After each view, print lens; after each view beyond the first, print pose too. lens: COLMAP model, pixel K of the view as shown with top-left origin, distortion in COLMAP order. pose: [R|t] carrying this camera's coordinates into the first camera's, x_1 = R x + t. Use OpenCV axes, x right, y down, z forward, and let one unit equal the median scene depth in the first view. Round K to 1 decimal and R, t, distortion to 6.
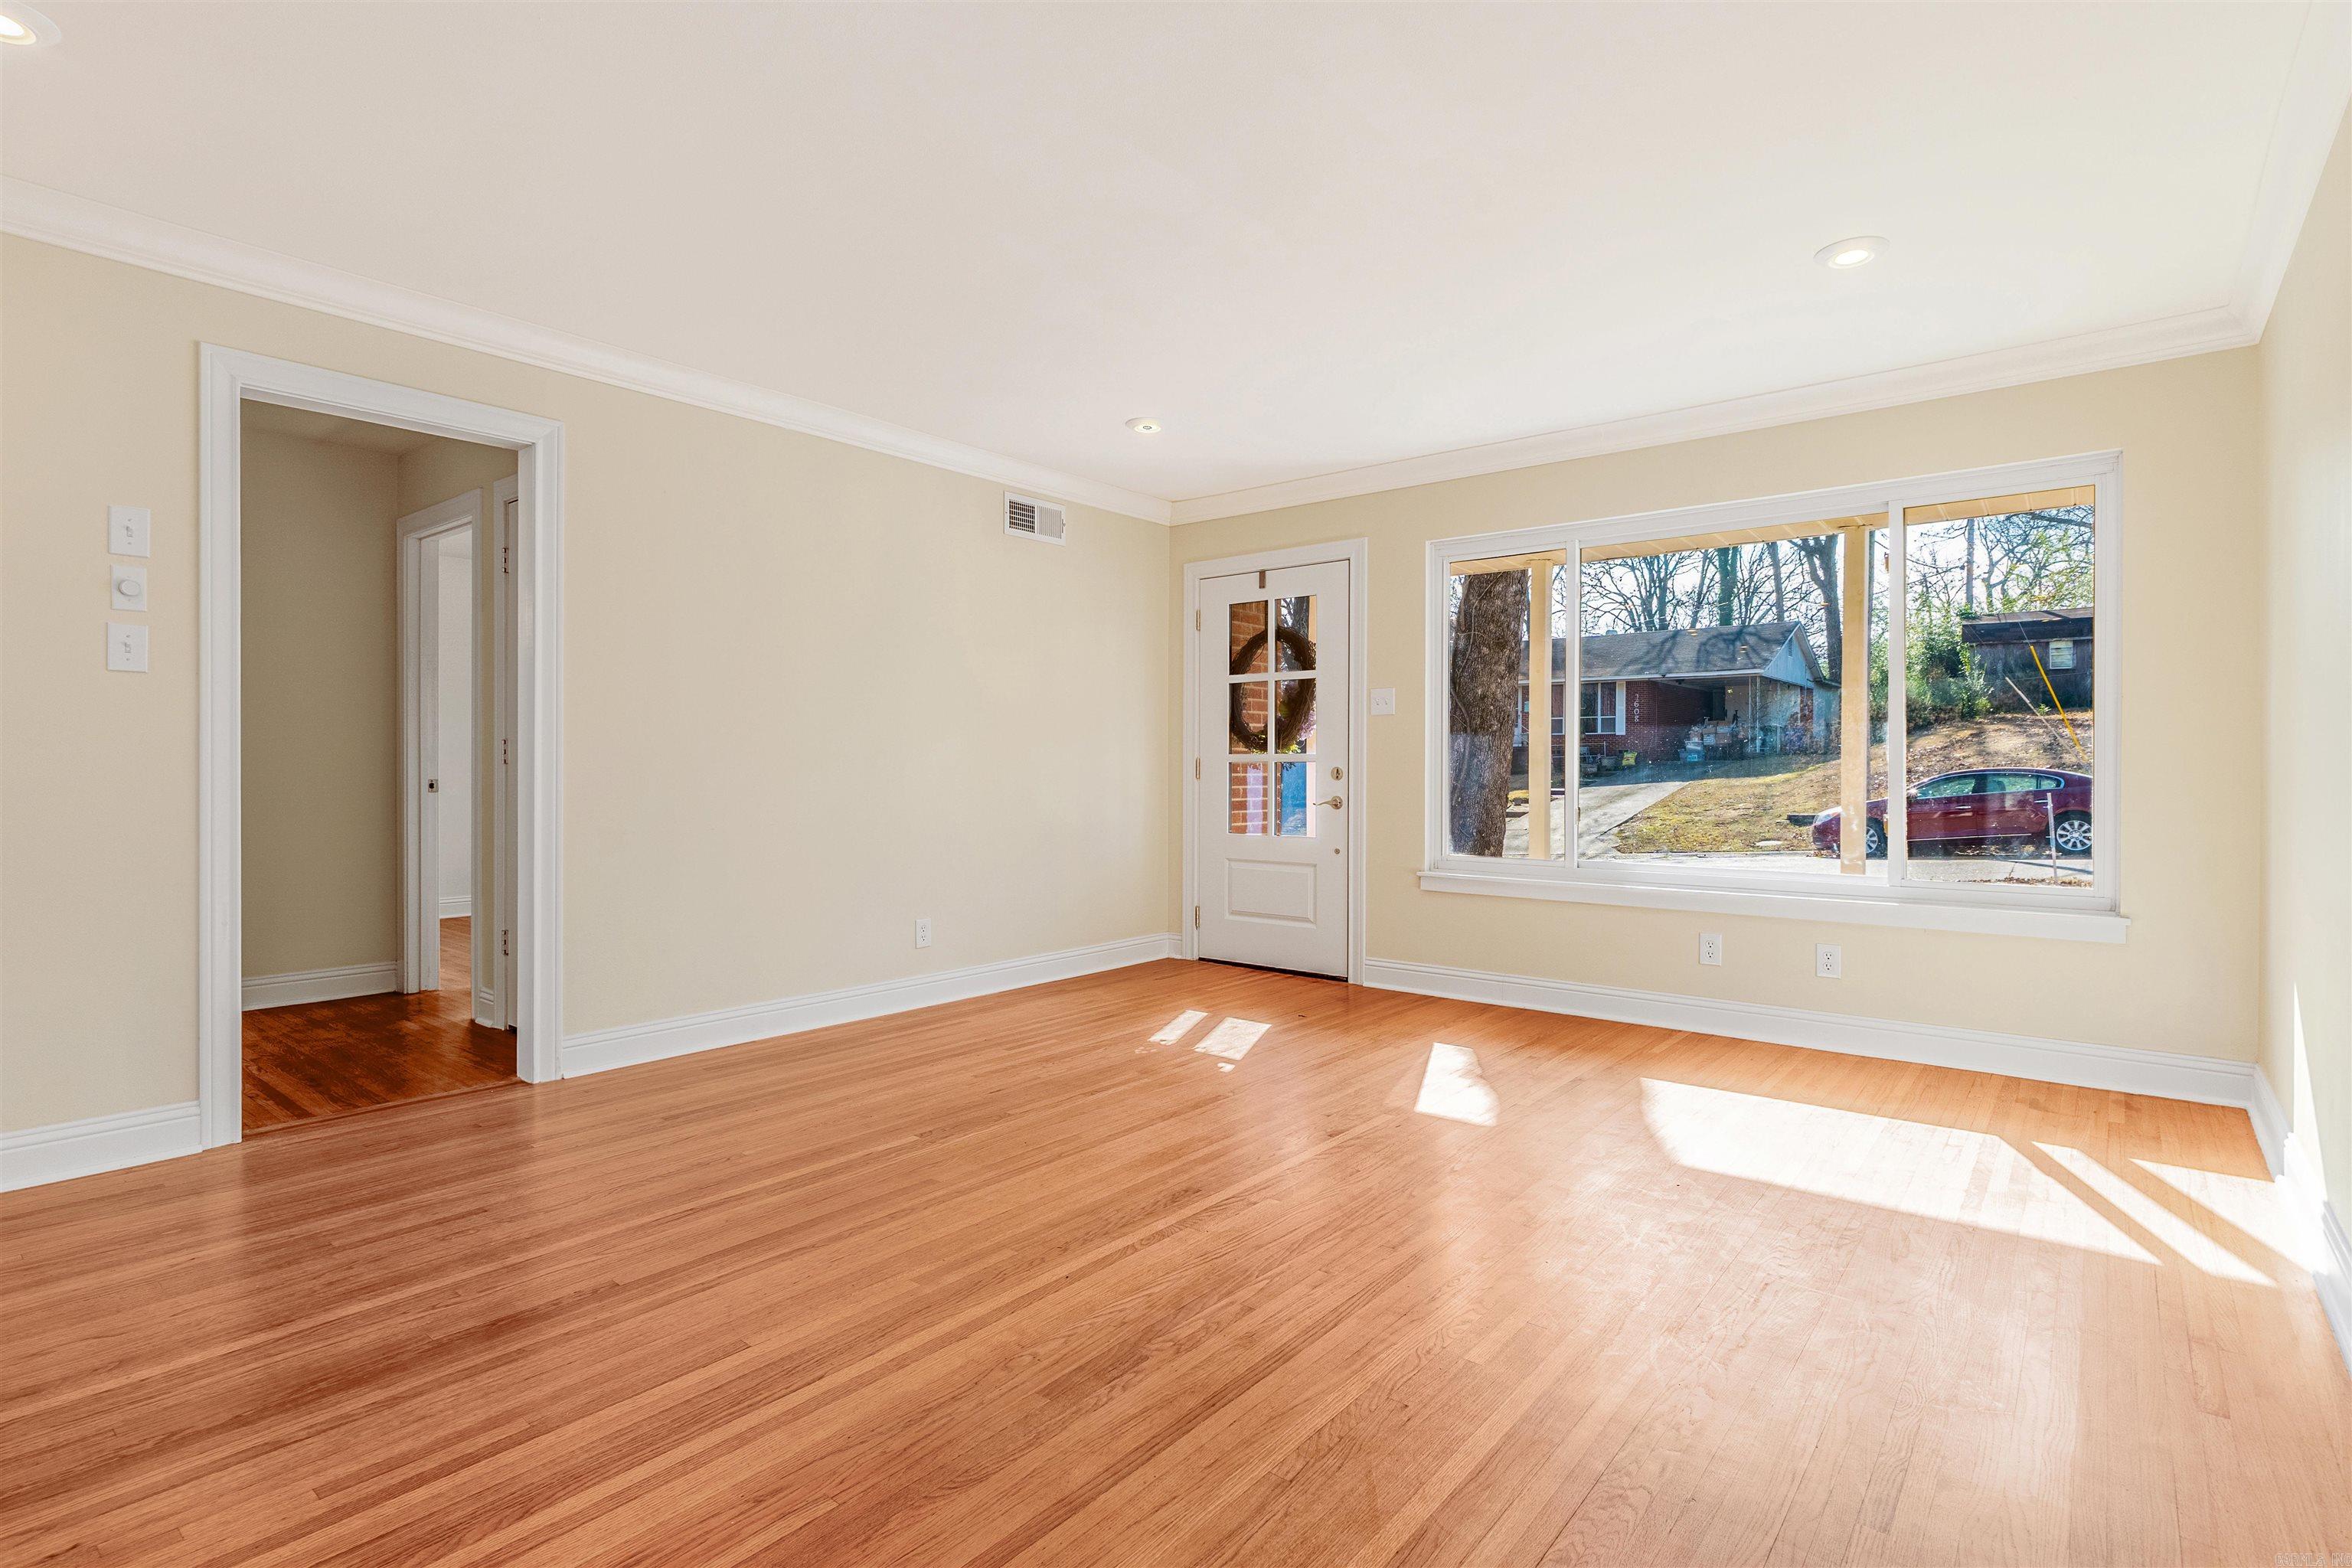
lens RADIAL K [[1123.3, 0, 1148.6], [0, 1123.3, 787.6], [0, 0, 1]] dist [-0.002727, -0.000711]
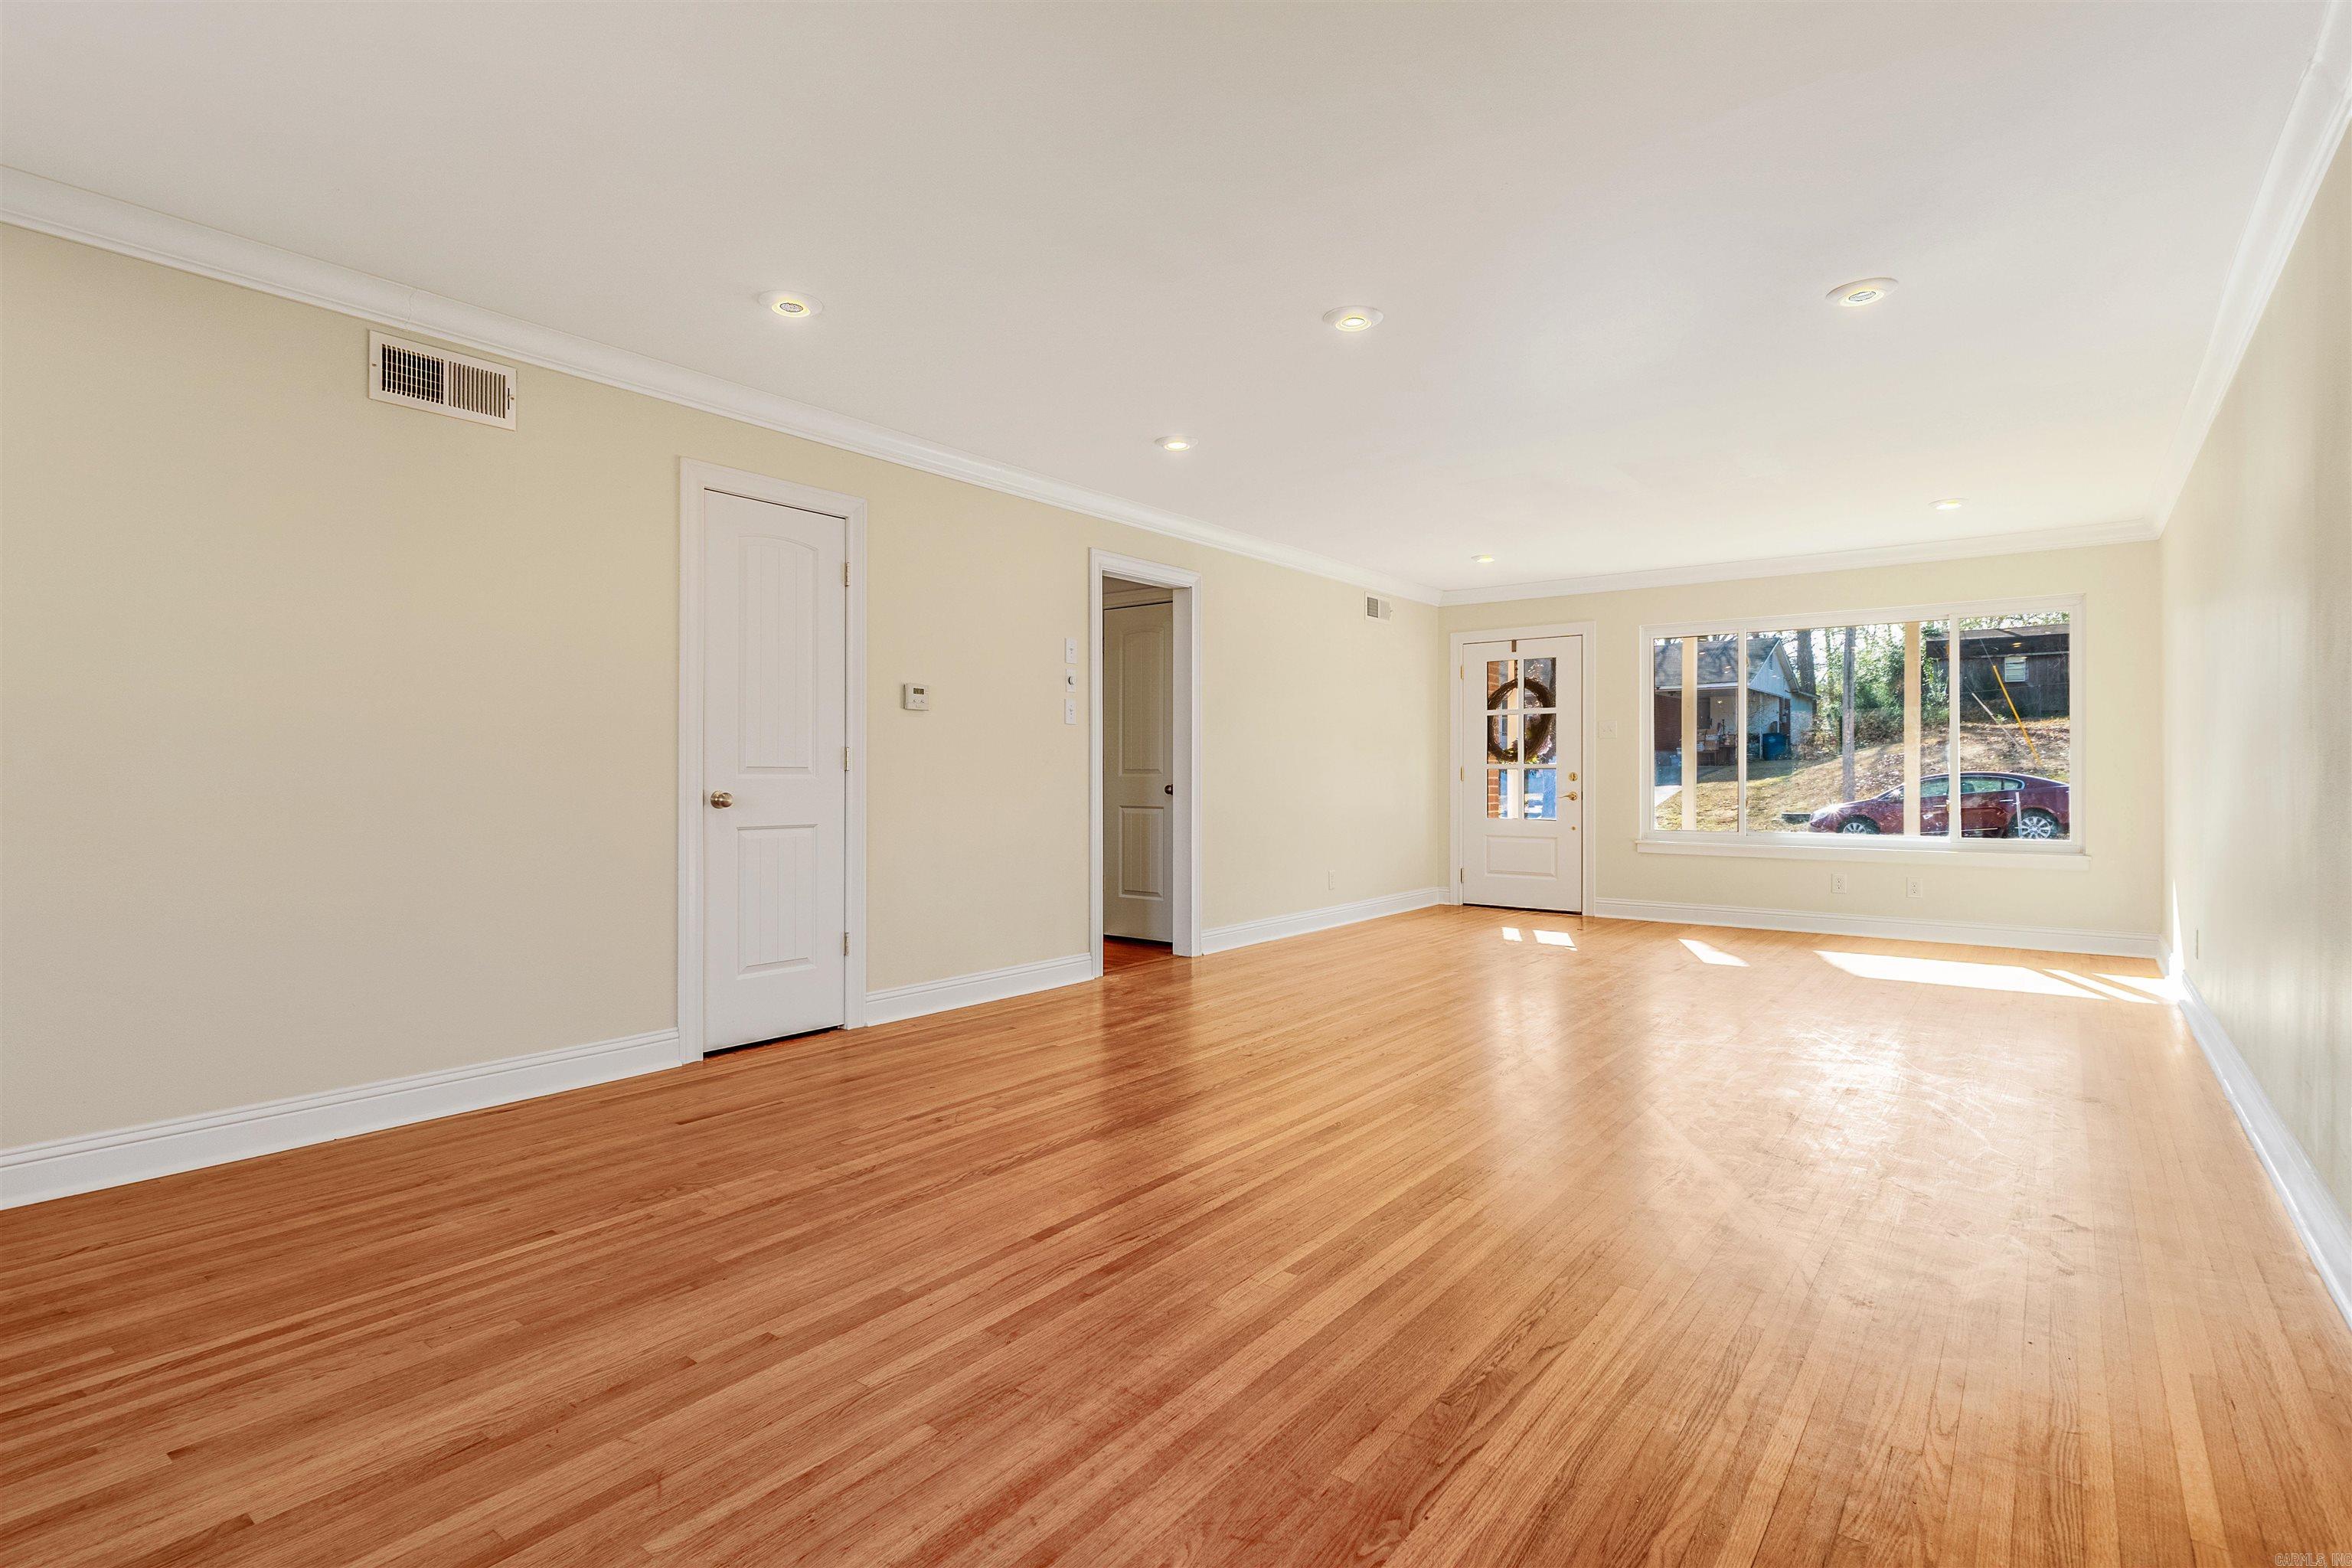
lens RADIAL K [[1123.3, 0, 1151.1], [0, 1123.3, 784.1], [0, 0, 1]] dist [-0.002727, -0.000711]
pose [[0.999551, -0.003178, 0.029788, -0.480470], [0.003440, 0.999956, -0.008747, 0.009282], [-0.029759, 0.008846, 0.999518, -0.528290]]
